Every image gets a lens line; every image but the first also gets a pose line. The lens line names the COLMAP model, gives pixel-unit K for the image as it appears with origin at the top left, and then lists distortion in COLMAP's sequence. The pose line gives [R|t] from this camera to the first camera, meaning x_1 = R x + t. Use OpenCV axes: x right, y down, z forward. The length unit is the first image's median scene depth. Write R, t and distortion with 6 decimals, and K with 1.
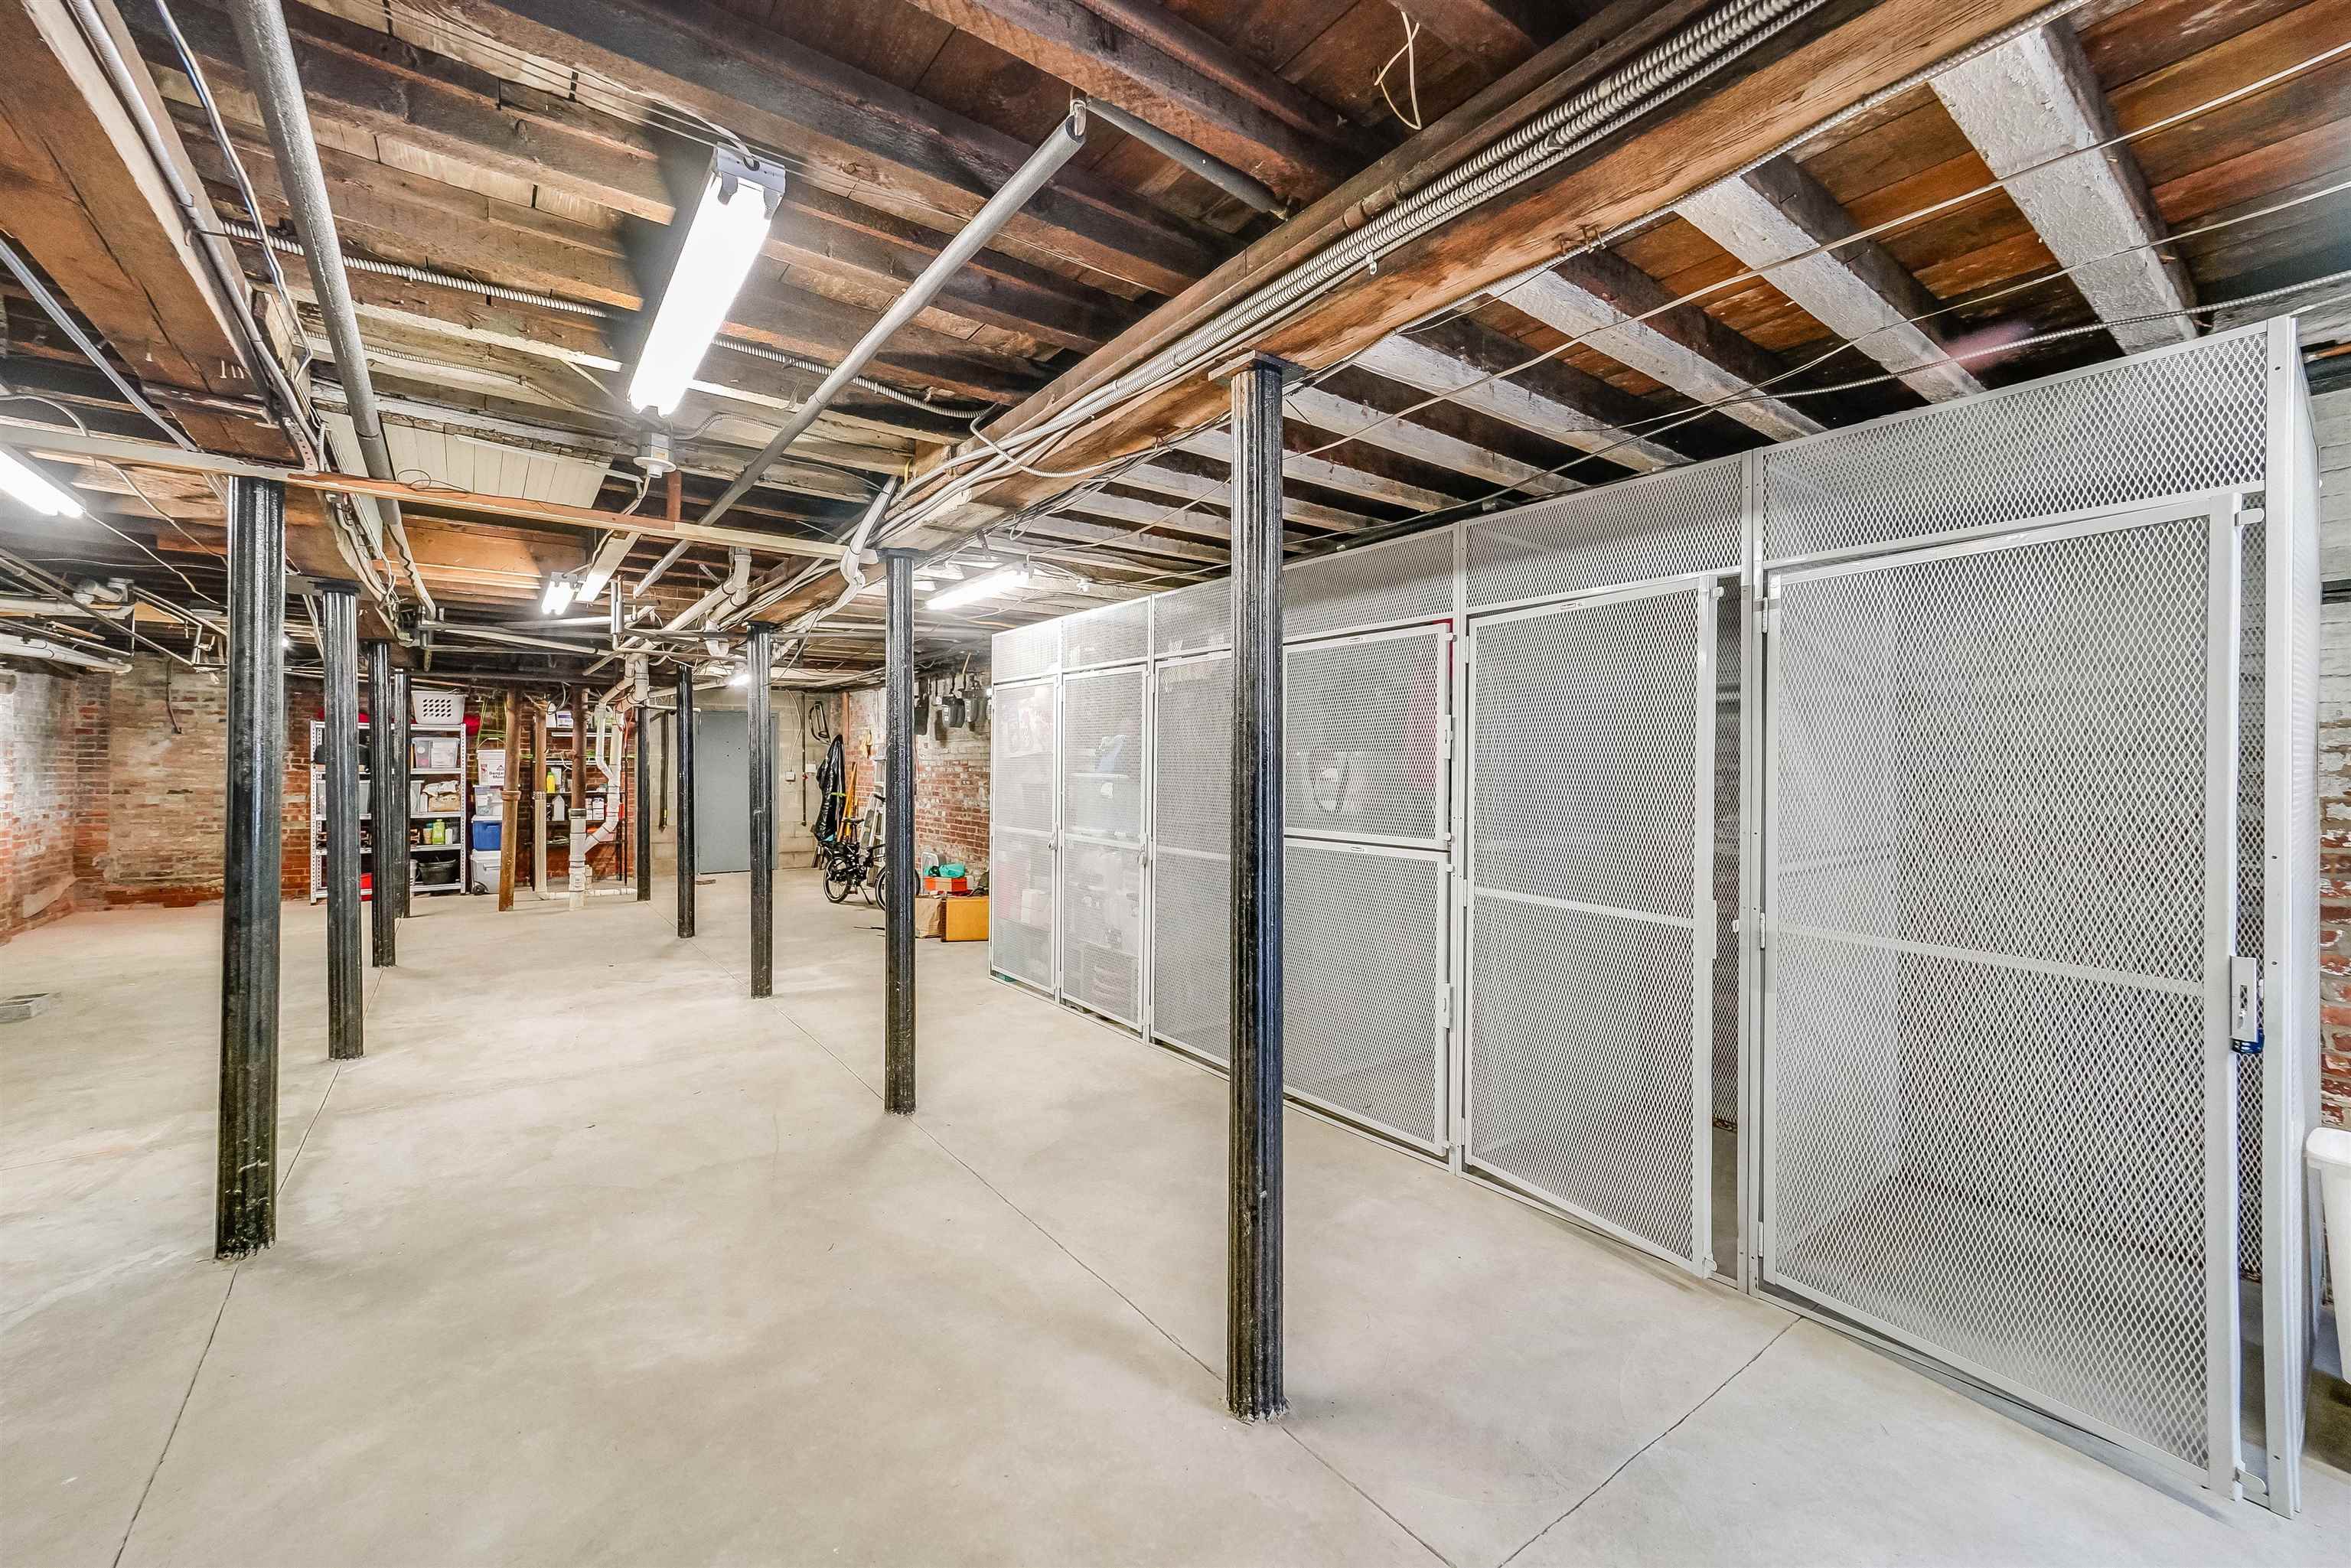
lens RADIAL K [[928.0, 0, 1154.0], [0, 928.0, 778.8], [0, 0, 1]] dist [-0.001960, -0.000359]
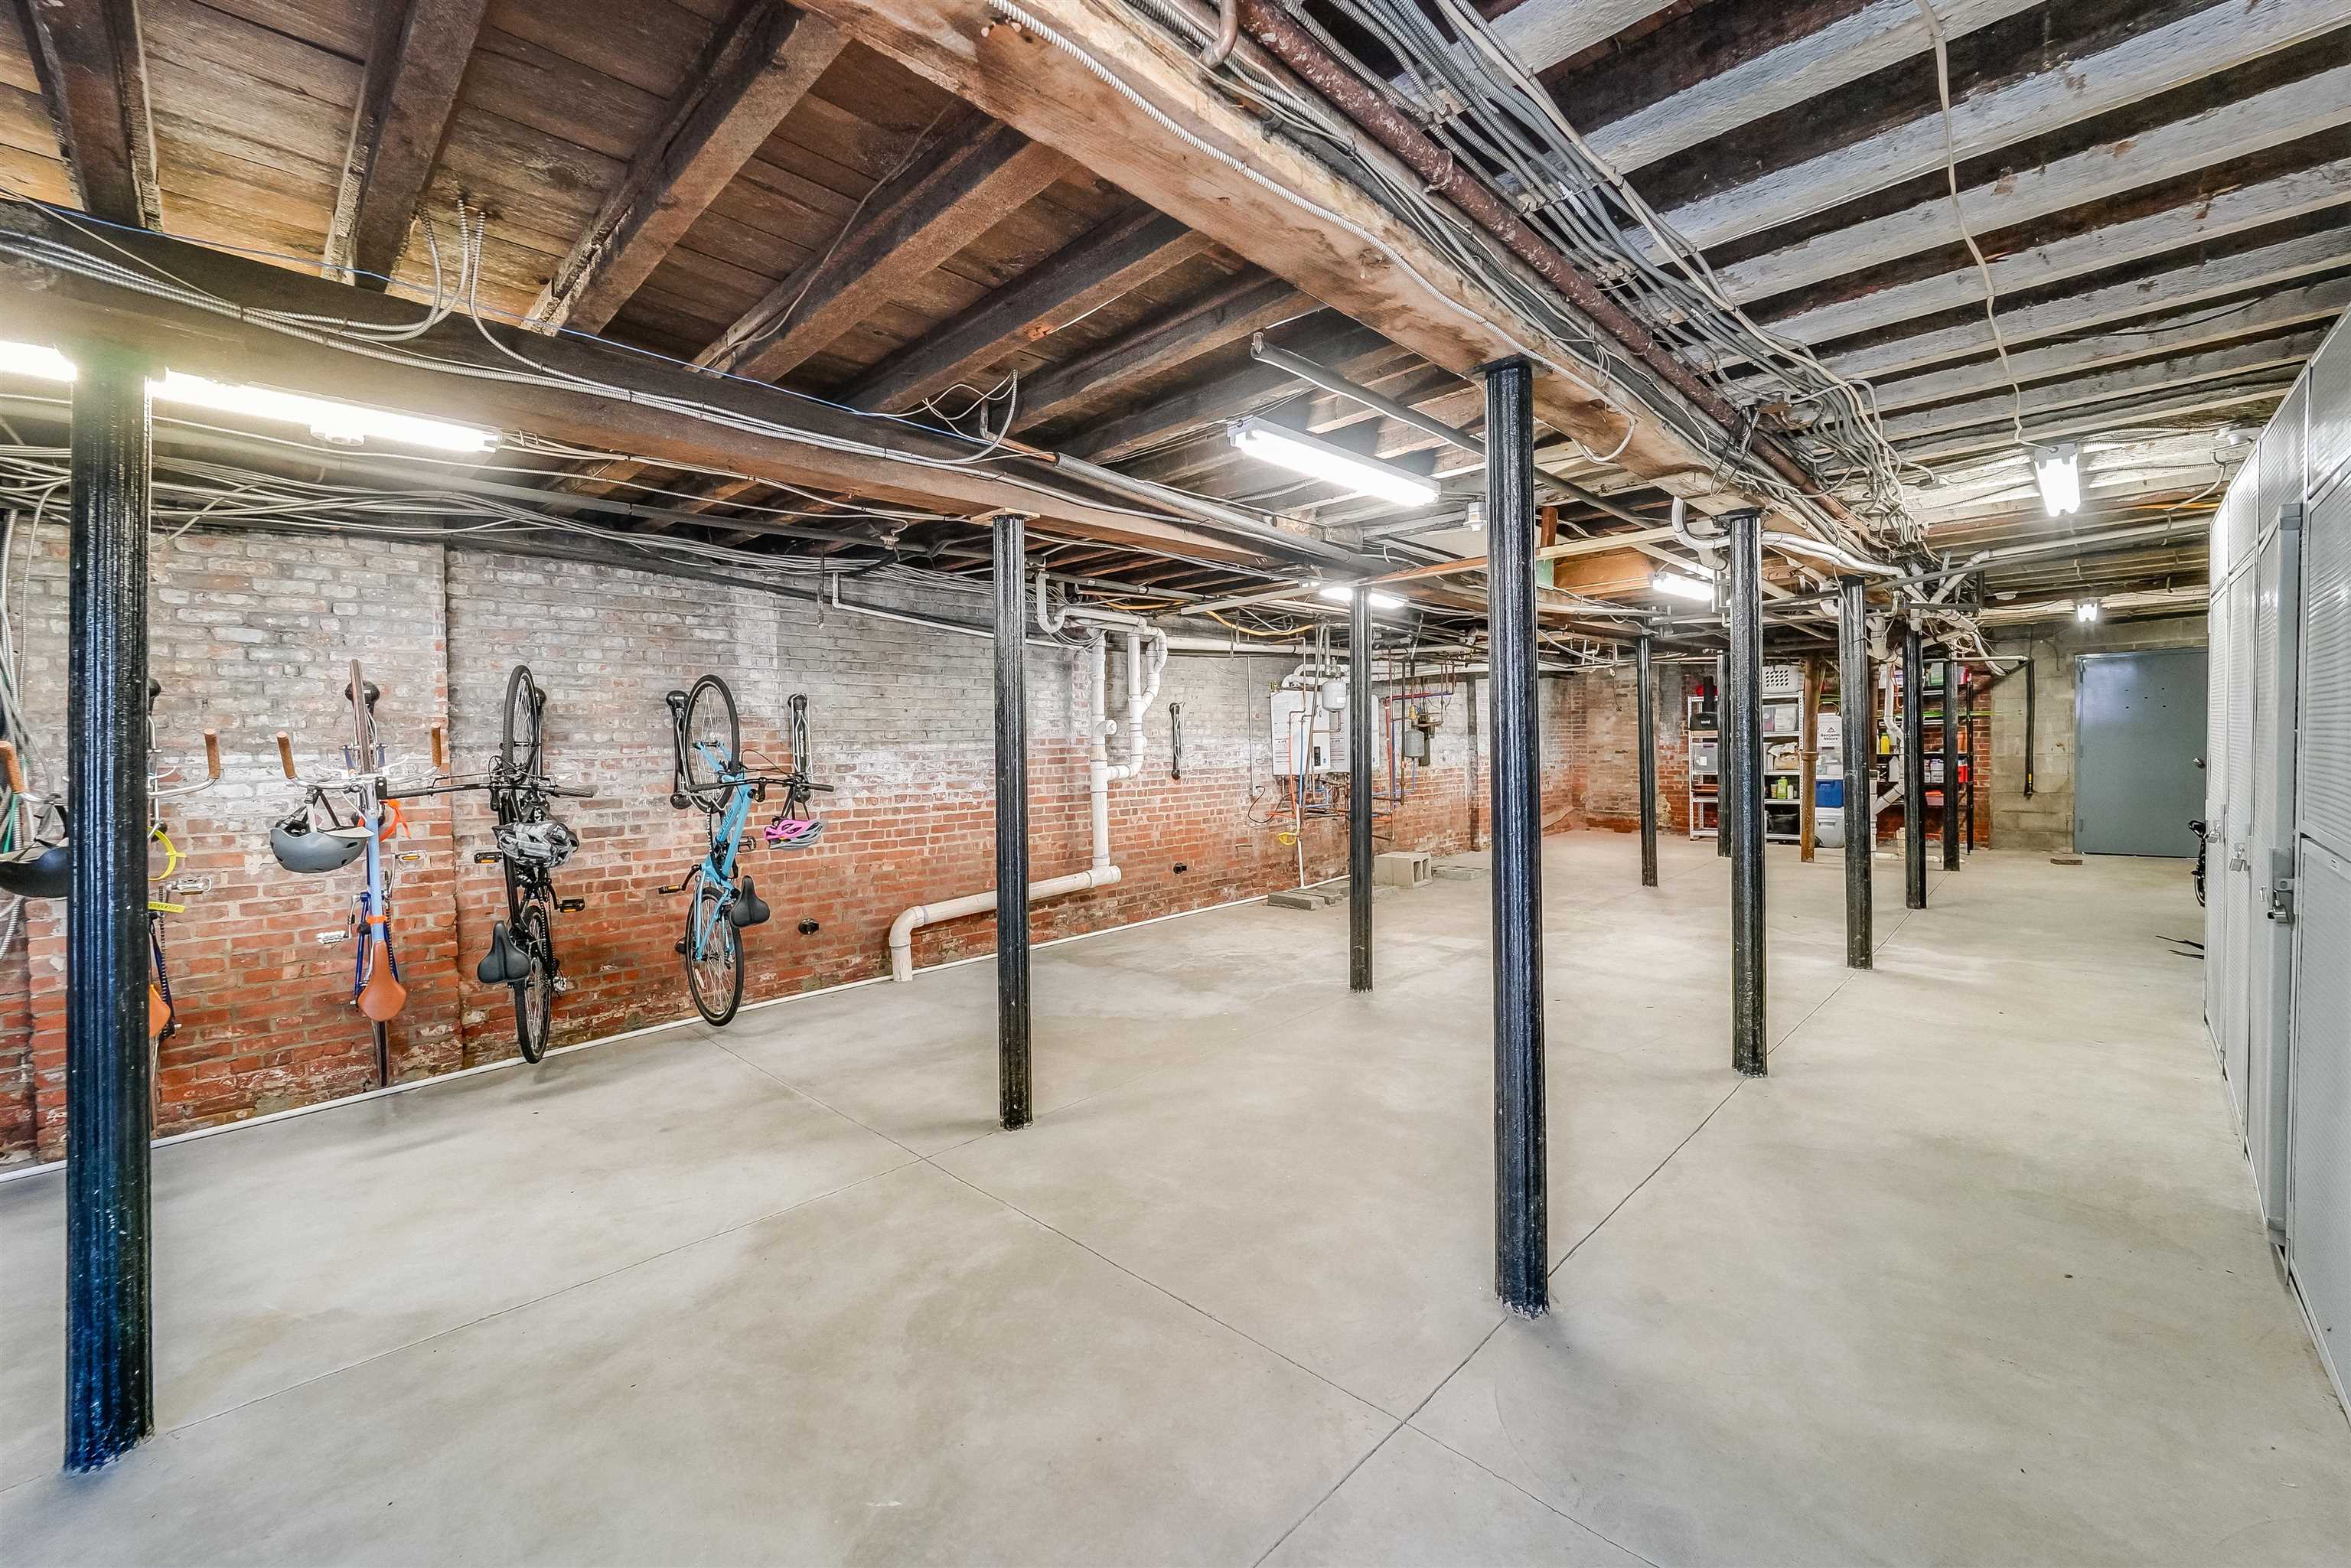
lens RADIAL K [[933.2, 0, 1174.9], [0, 933.2, 809.8], [0, 0, 1]] dist [-0.007181, -0.000127]
pose [[0.160926, 0.063516, -0.984921, 0.254732], [0.012719, 0.997711, 0.066419, -0.001119], [0.986885, -0.023215, 0.159749, 0.093885]]
